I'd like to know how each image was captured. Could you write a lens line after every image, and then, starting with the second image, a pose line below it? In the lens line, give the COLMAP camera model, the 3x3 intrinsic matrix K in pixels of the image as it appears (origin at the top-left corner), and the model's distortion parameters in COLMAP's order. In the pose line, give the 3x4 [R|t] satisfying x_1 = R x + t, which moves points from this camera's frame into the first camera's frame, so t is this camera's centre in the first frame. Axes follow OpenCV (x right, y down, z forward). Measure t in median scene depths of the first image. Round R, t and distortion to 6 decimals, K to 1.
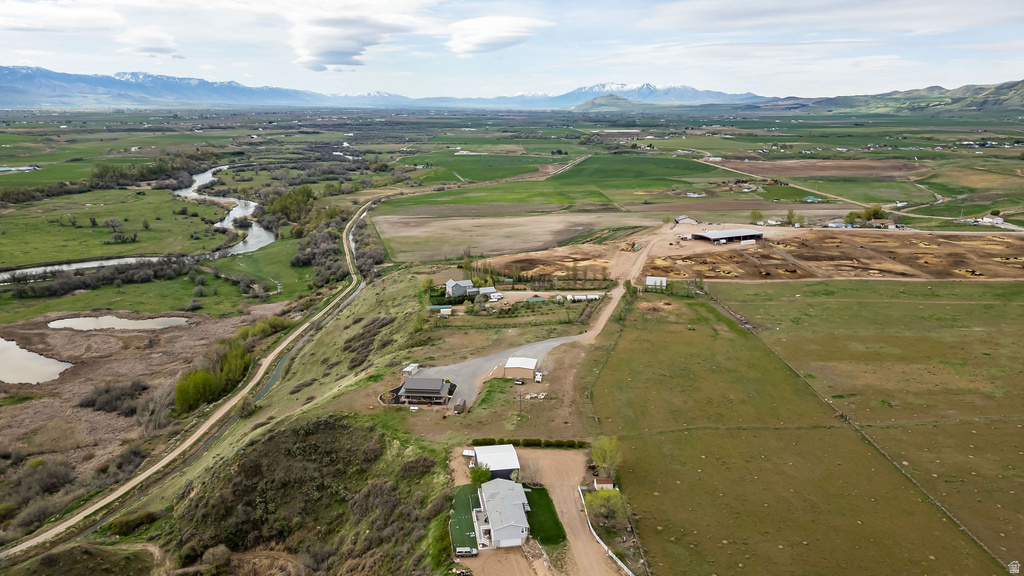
lens RADIAL K [[712.3, 0, 512.0], [0, 712.3, 288.0], [0, 0, 1]] dist [0.079062, -0.070631]
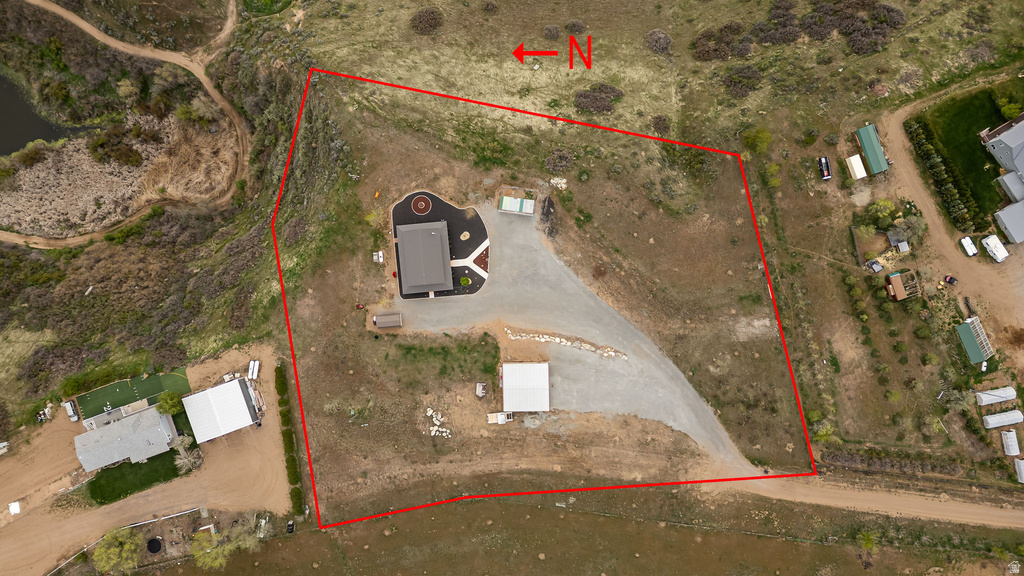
lens RADIAL K [[712.3, 0, 512.0], [0, 712.3, 288.0], [0, 0, 1]] dist [0.079062, -0.070631]
pose [[0.185583, 0.982578, -0.009929, -0.028225], [-0.220604, 0.051509, 0.974002, -0.207118], [0.957545, -0.178568, 0.226320, 0.360531]]
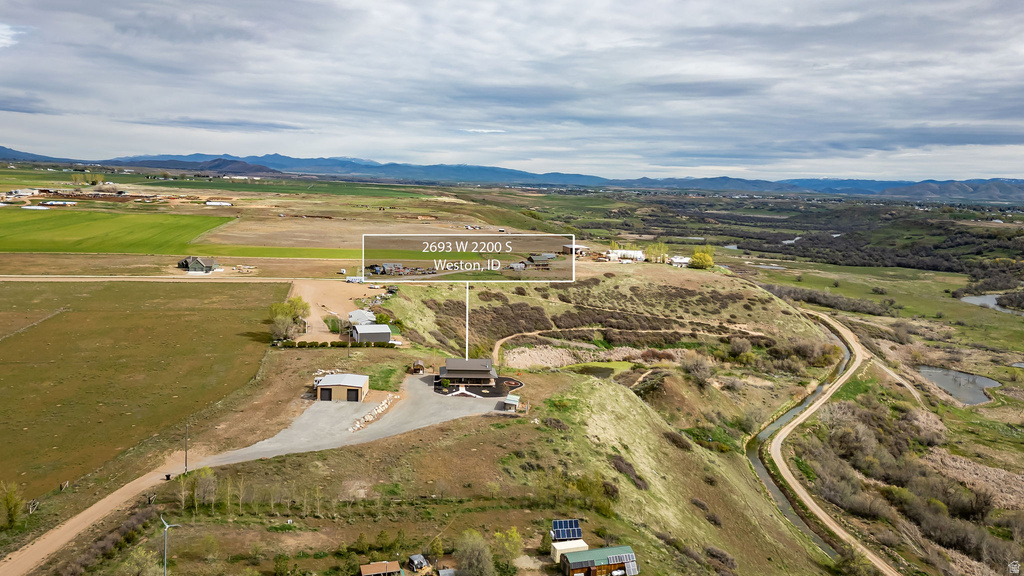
lens RADIAL K [[756.1, 0, 499.3], [0, 756.1, 290.8], [0, 0, 1]] dist [0.081835, -0.097481]
pose [[-0.983013, -0.020318, -0.182408, 0.000640], [-0.089757, 0.920119, 0.381216, -0.108021], [0.160091, 0.391113, -0.906312, 0.684990]]
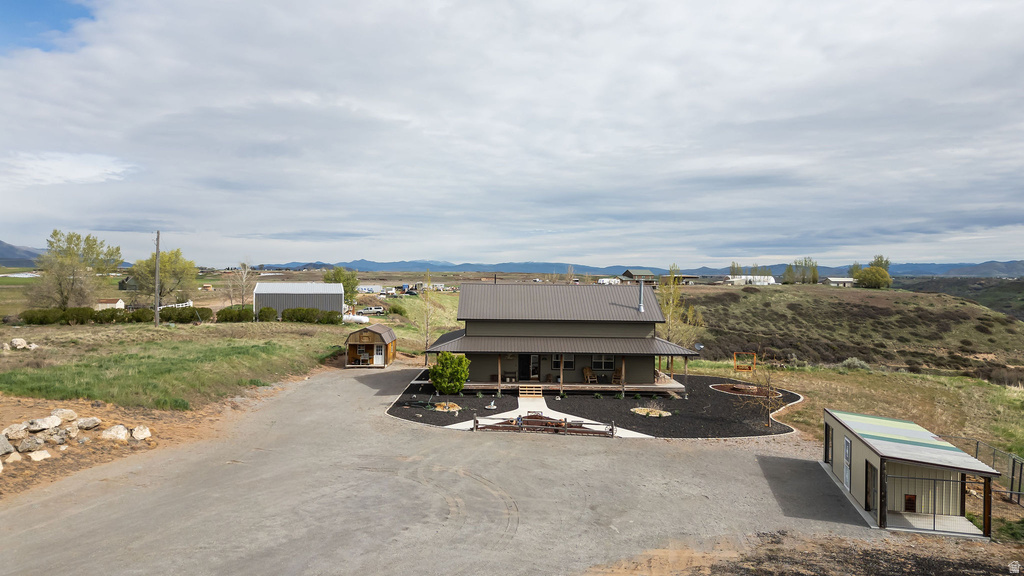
lens RADIAL K [[712.3, 0, 512.0], [0, 712.3, 288.0], [0, 0, 1]] dist [0.079062, -0.070631]
pose [[-0.994626, -0.011247, -0.102920, -0.035579], [-0.038366, 0.963348, 0.265498, 0.029941], [0.096162, 0.268020, -0.958602, 0.461377]]
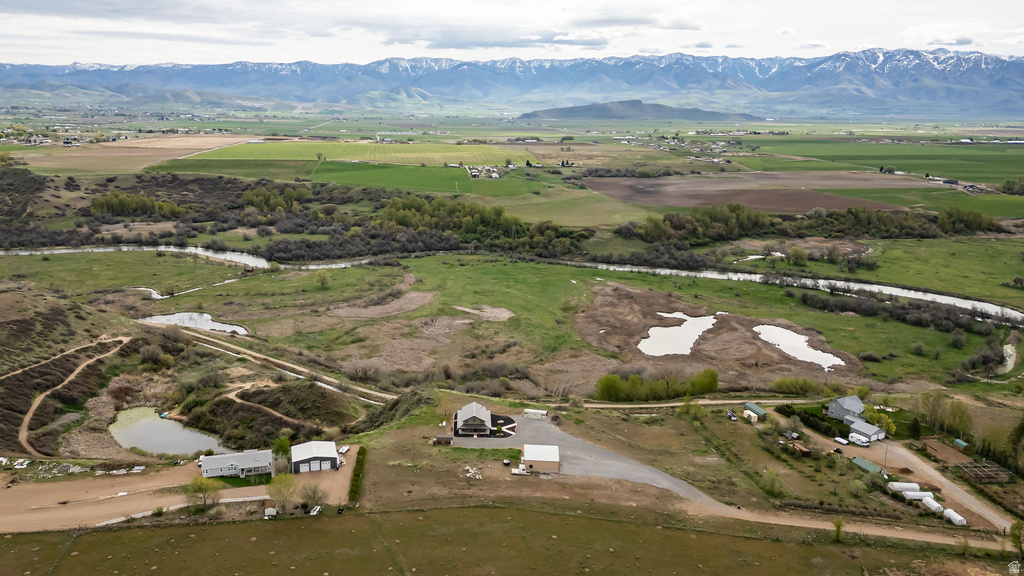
lens RADIAL K [[767.2, 0, 468.0], [0, 767.2, 299.5], [0, 0, 1]] dist [0.091250, -0.096222]
pose [[0.090766, 0.244055, -0.965504, 0.349454], [-0.256637, 0.942493, 0.214112, -0.098611], [0.962236, 0.228351, 0.148180, 0.309195]]
